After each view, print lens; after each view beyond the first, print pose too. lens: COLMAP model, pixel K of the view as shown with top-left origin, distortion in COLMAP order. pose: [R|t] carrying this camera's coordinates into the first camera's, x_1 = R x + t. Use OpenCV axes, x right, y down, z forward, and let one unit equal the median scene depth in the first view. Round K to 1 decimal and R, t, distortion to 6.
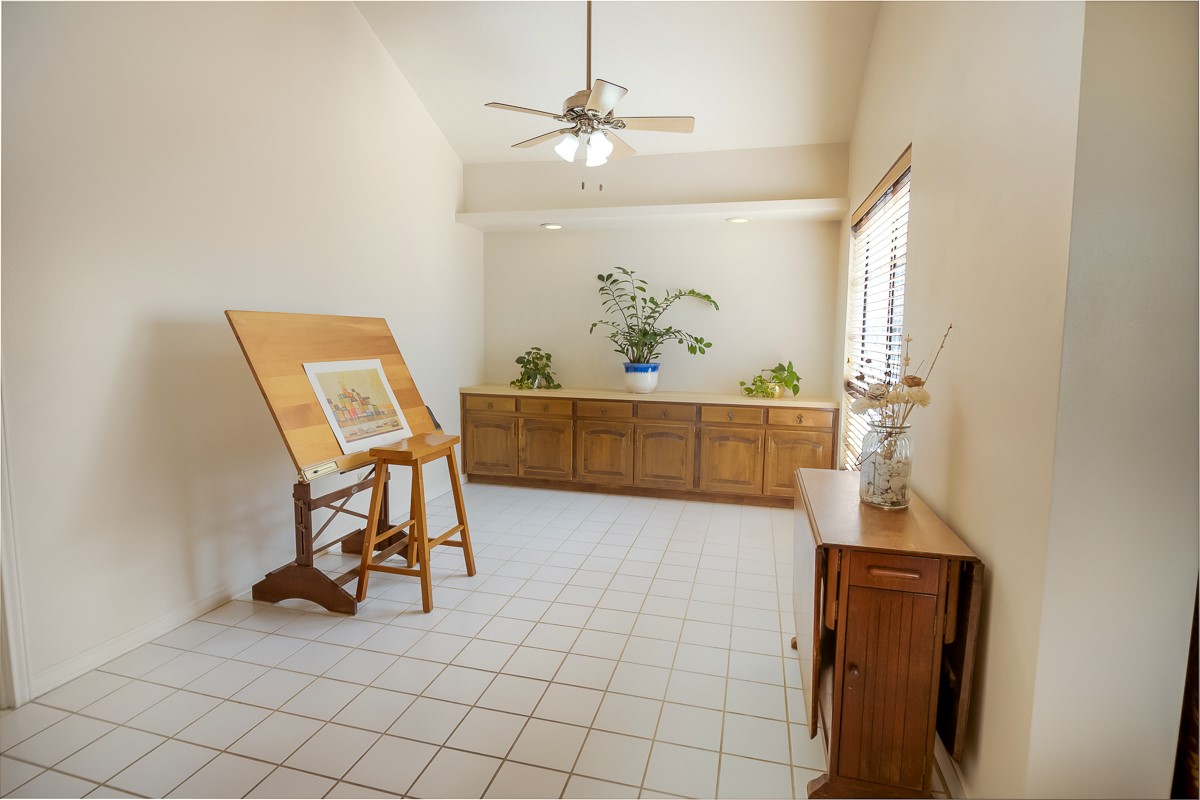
lens RADIAL K [[597.7, 0, 600.0], [0, 597.7, 400.0], [0, 0, 1]] dist [0.001657, 0.000013]
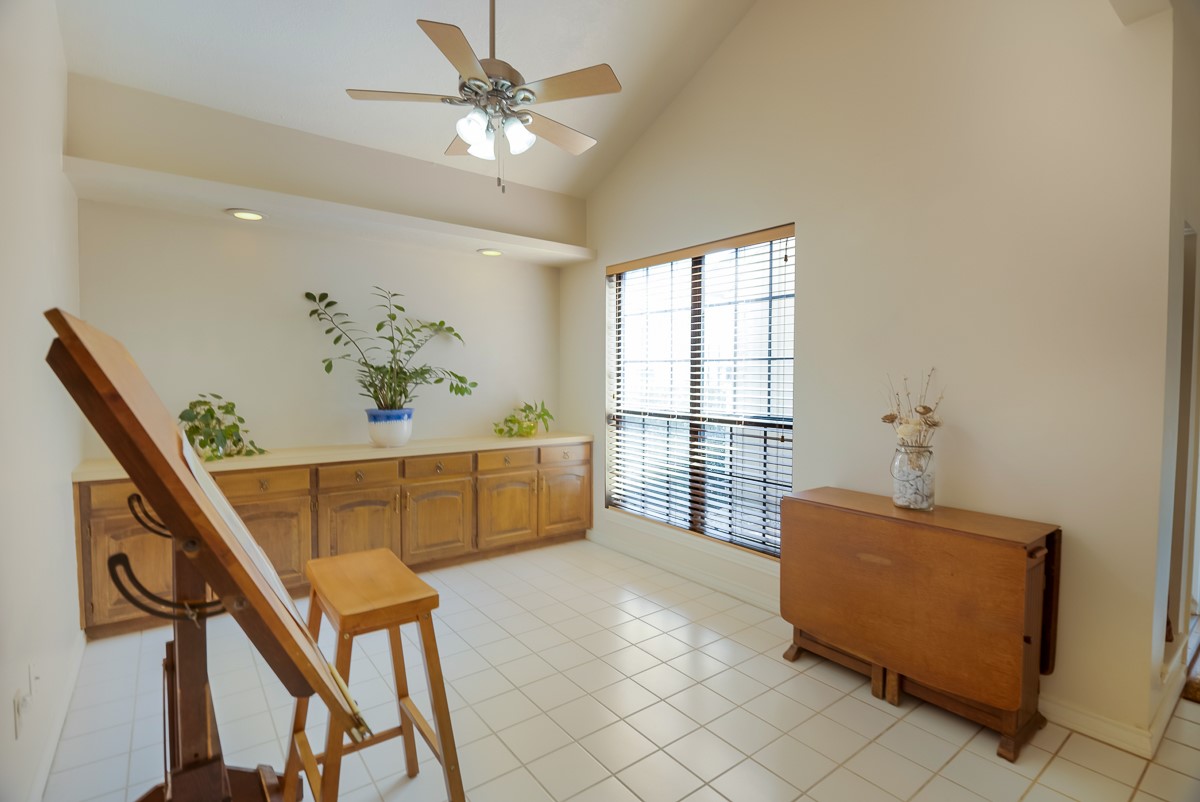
lens RADIAL K [[564.0, 0, 600.0], [0, 564.0, 401.0], [0, 0, 1]] dist [-0.002796, -0.000615]
pose [[0.615421, -0.045302, 0.786895, -0.358517], [0.085048, 0.996335, -0.009155, -0.042615], [-0.783597, 0.072558, 0.617018, 0.322512]]
